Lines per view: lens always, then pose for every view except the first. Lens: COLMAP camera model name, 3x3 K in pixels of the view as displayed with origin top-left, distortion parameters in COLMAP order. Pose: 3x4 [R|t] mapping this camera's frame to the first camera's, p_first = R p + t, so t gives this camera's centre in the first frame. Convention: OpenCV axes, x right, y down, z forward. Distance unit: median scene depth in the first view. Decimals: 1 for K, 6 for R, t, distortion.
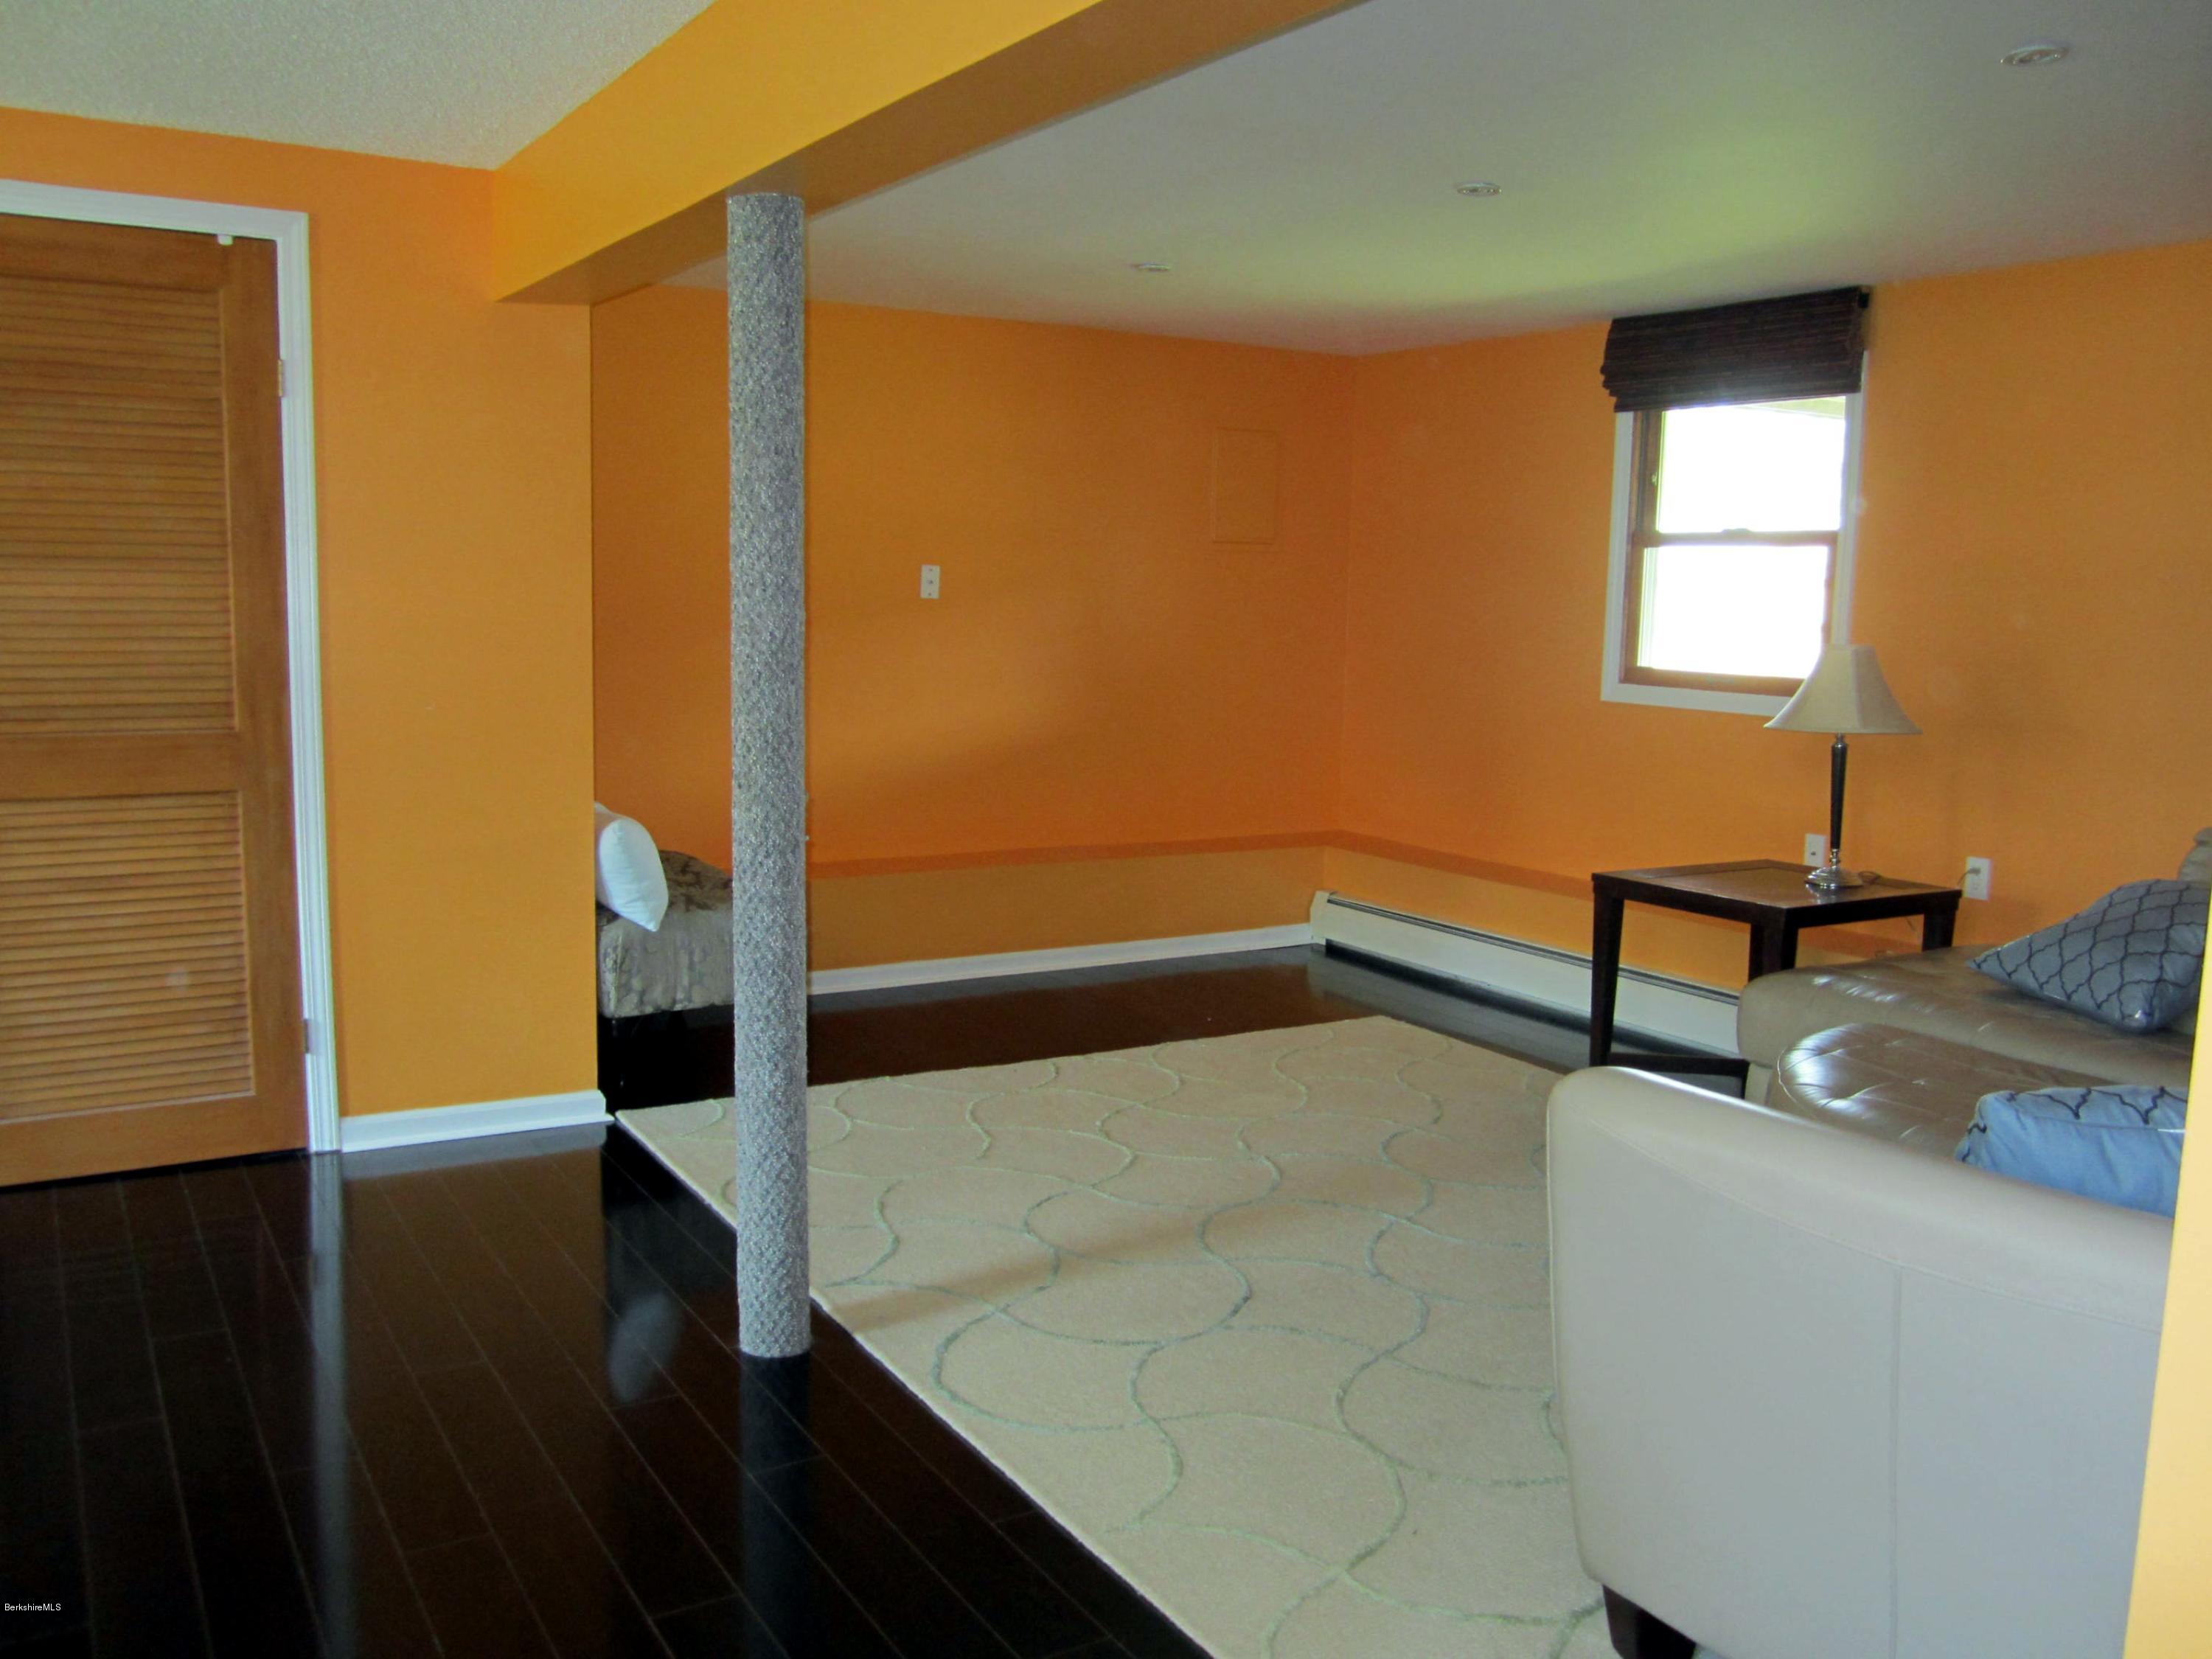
lens RADIAL K [[1797.1, 0, 1111.5], [0, 1797.1, 829.4], [0, 0, 1]] dist [-0.064657, 0.010089]
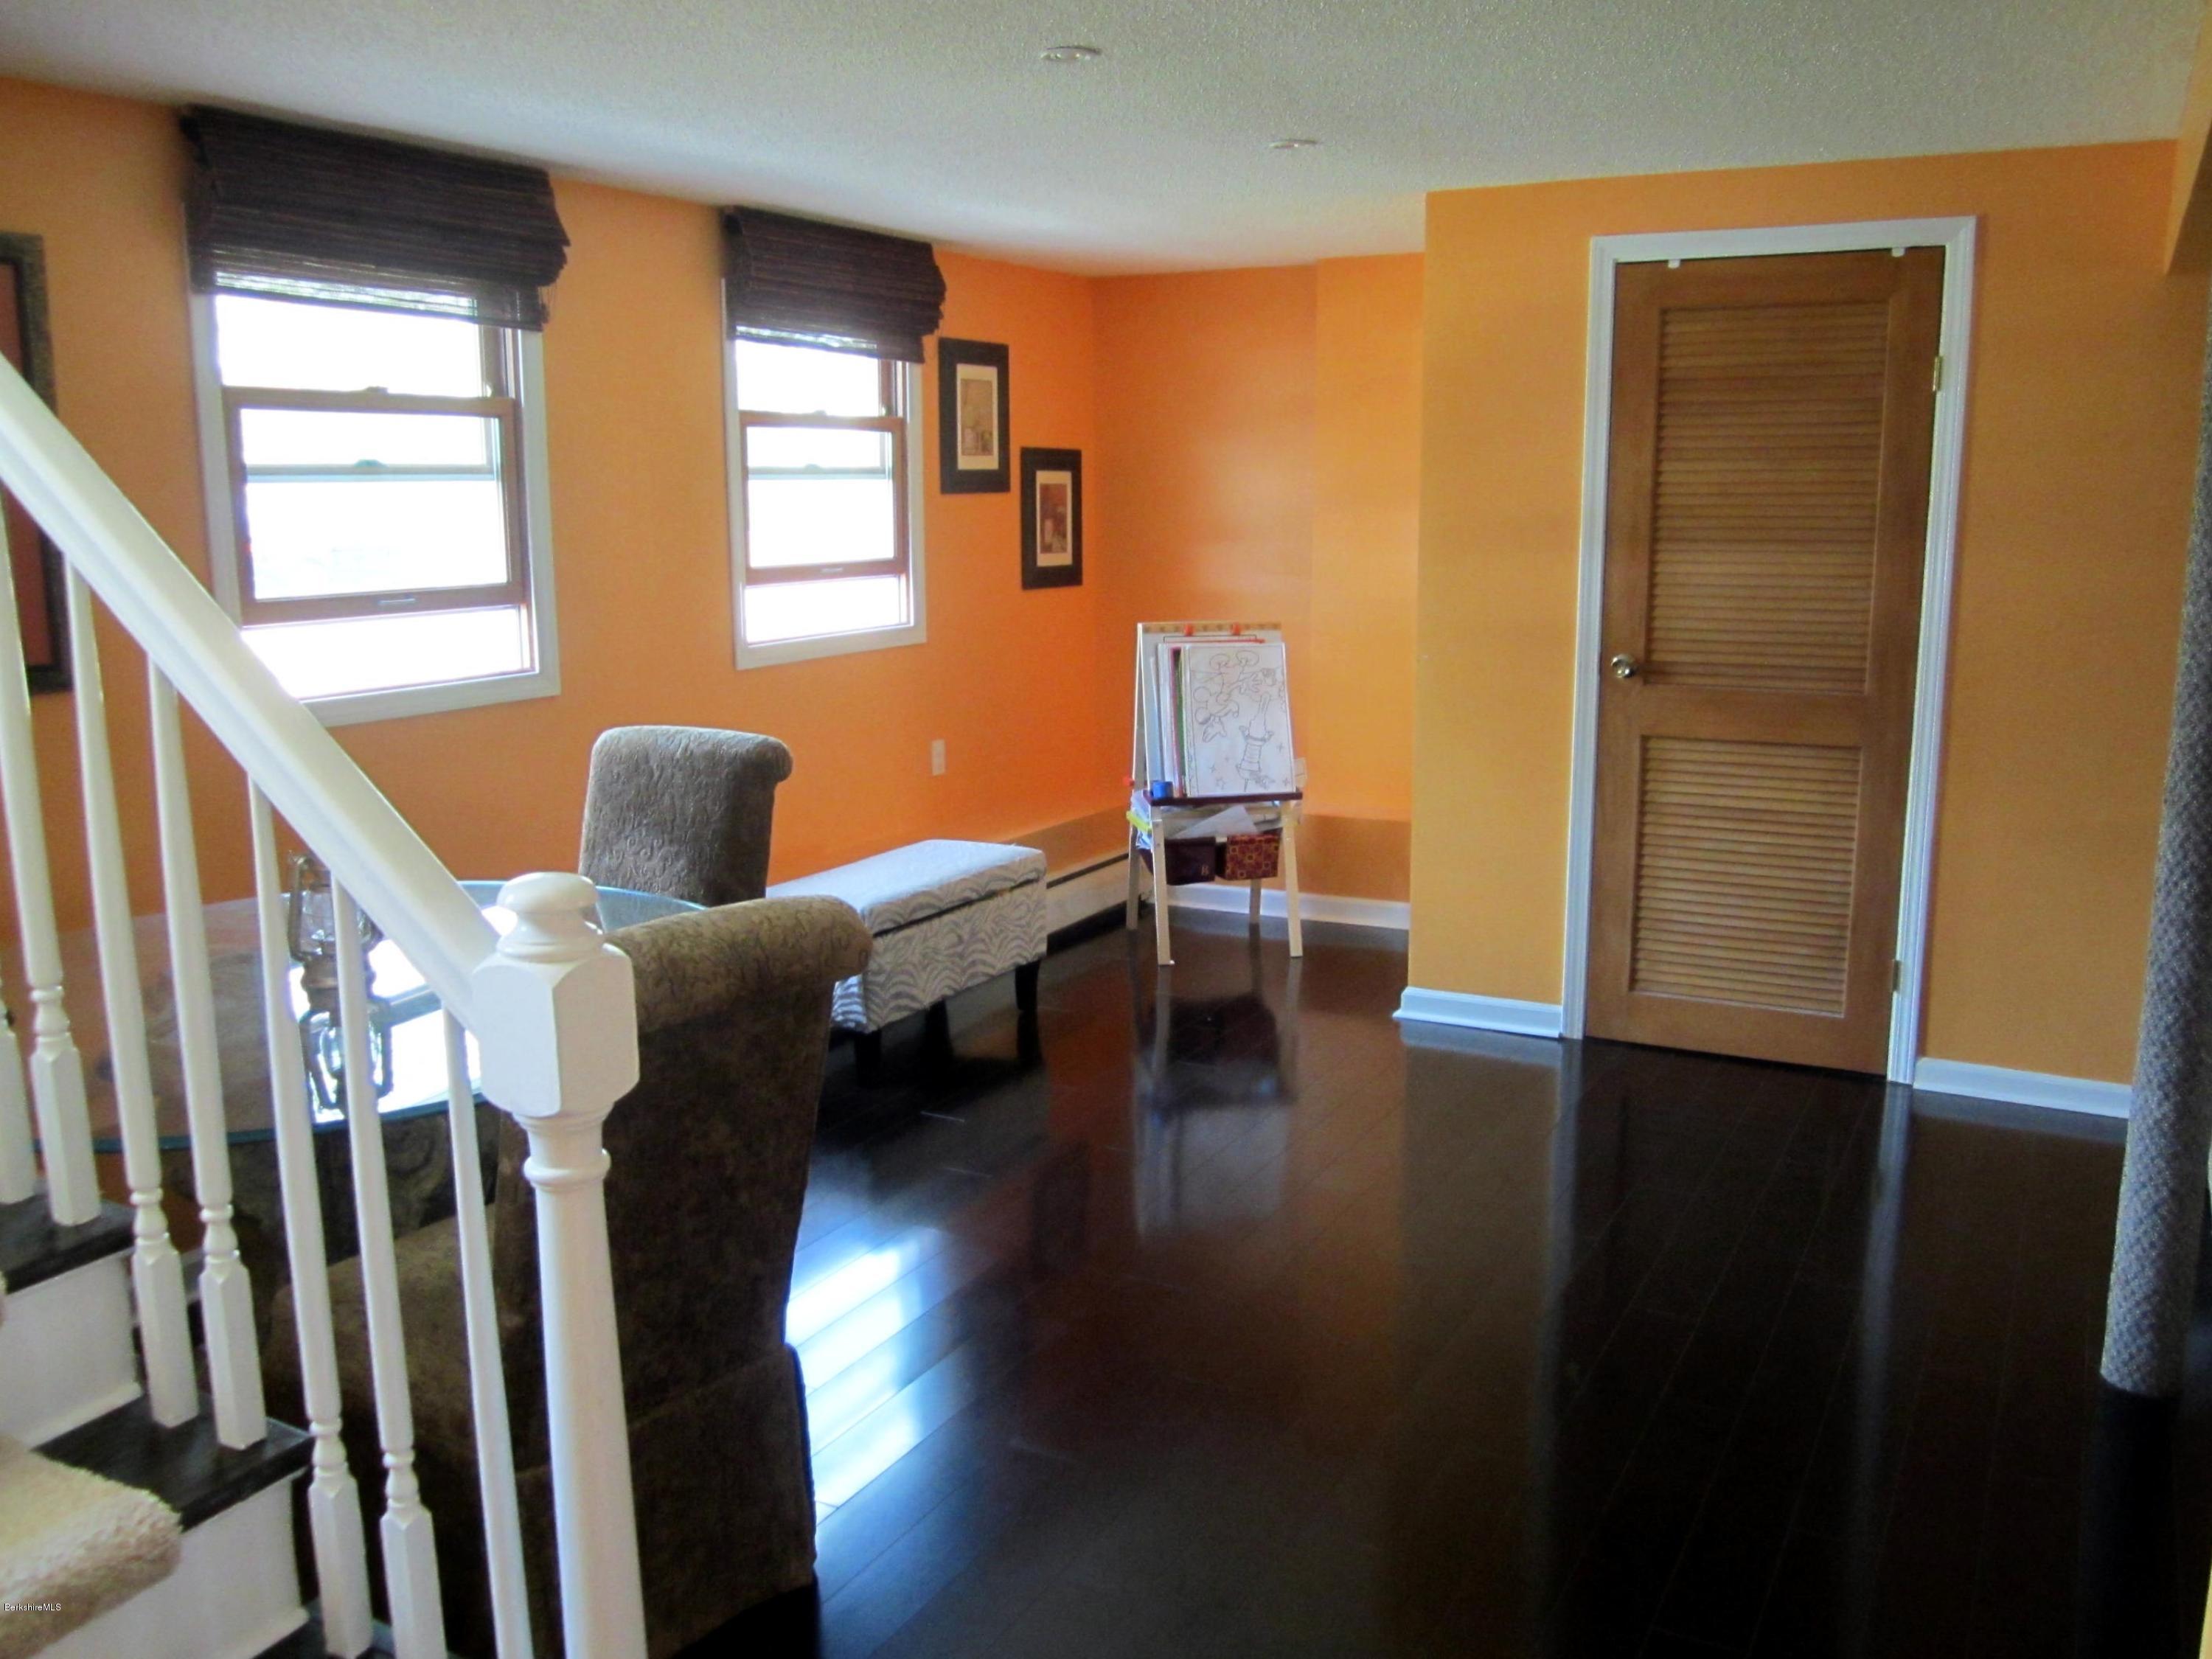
lens RADIAL K [[1797.1, 0, 1118.1], [0, 1797.1, 829.6], [0, 0, 1]] dist [-0.064657, 0.010089]
pose [[0.486970, 0.133316, -0.863184, 0.259694], [-0.095559, 0.990482, 0.099067, -0.037784], [0.868175, 0.034243, 0.495075, 0.035296]]
